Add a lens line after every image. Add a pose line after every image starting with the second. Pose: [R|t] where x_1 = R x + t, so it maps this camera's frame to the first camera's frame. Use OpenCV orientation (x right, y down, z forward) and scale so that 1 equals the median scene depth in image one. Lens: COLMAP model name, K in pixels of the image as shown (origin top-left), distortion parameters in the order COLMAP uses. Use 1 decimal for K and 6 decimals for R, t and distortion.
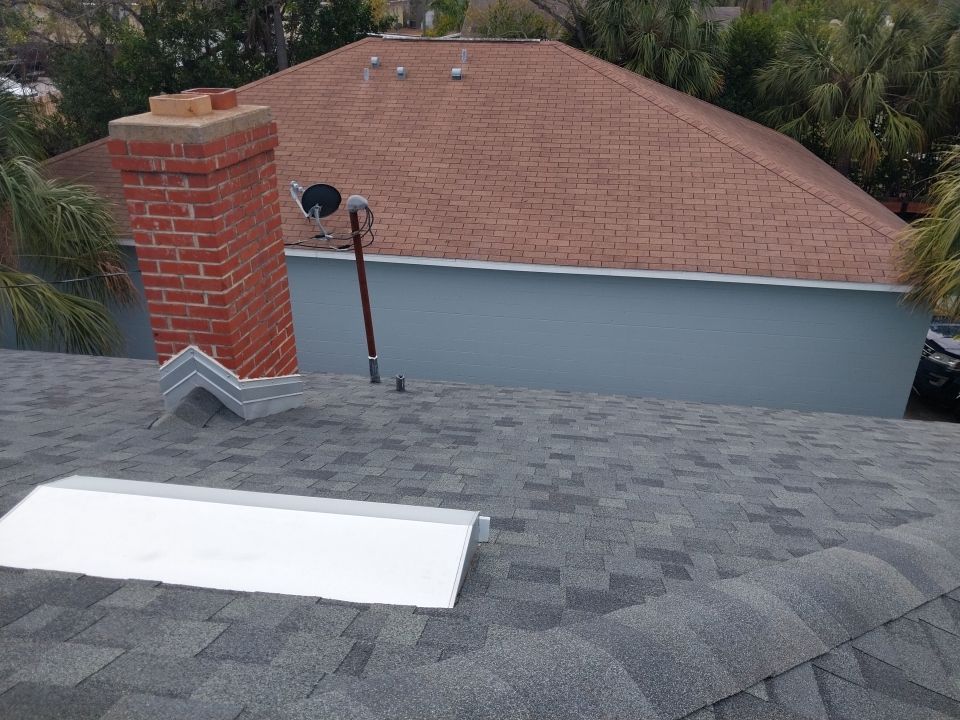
lens RADIAL K [[753.0, 0, 487.4], [0, 753.0, 373.4], [0, 0, 1]] dist [0.015298, -0.021669]
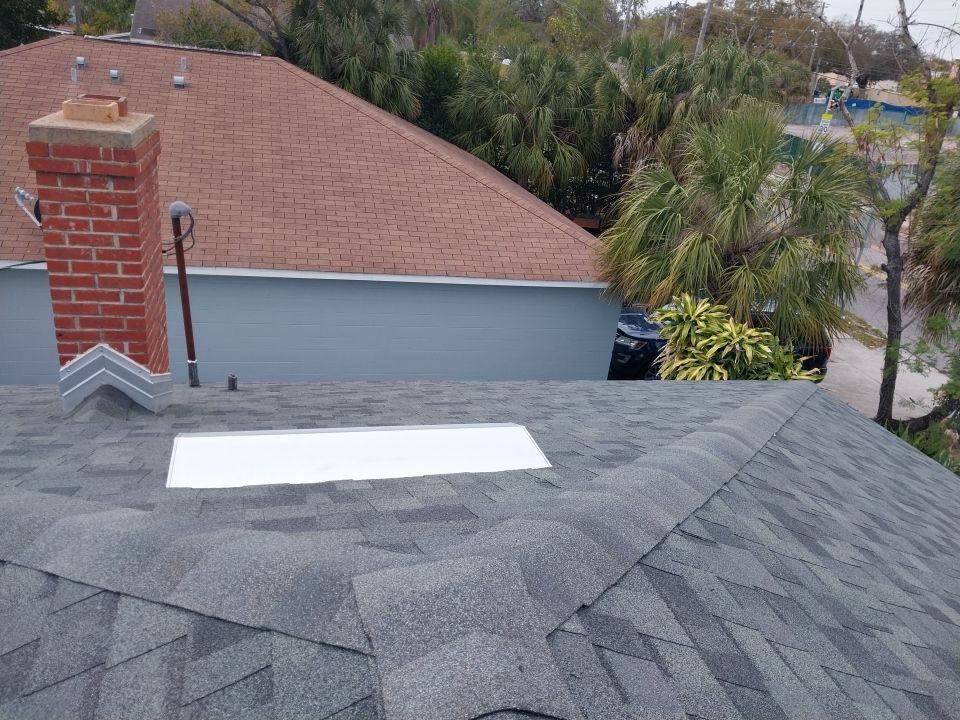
lens RADIAL K [[742.9, 0, 479.6], [0, 742.9, 373.5], [0, 0, 1]] dist [0.055014, -0.083998]
pose [[0.919980, -0.073974, 0.384921, -0.112693], [0.080119, 0.996785, 0.000073, 0.016016], [-0.383689, 0.030772, 0.922949, -0.048675]]
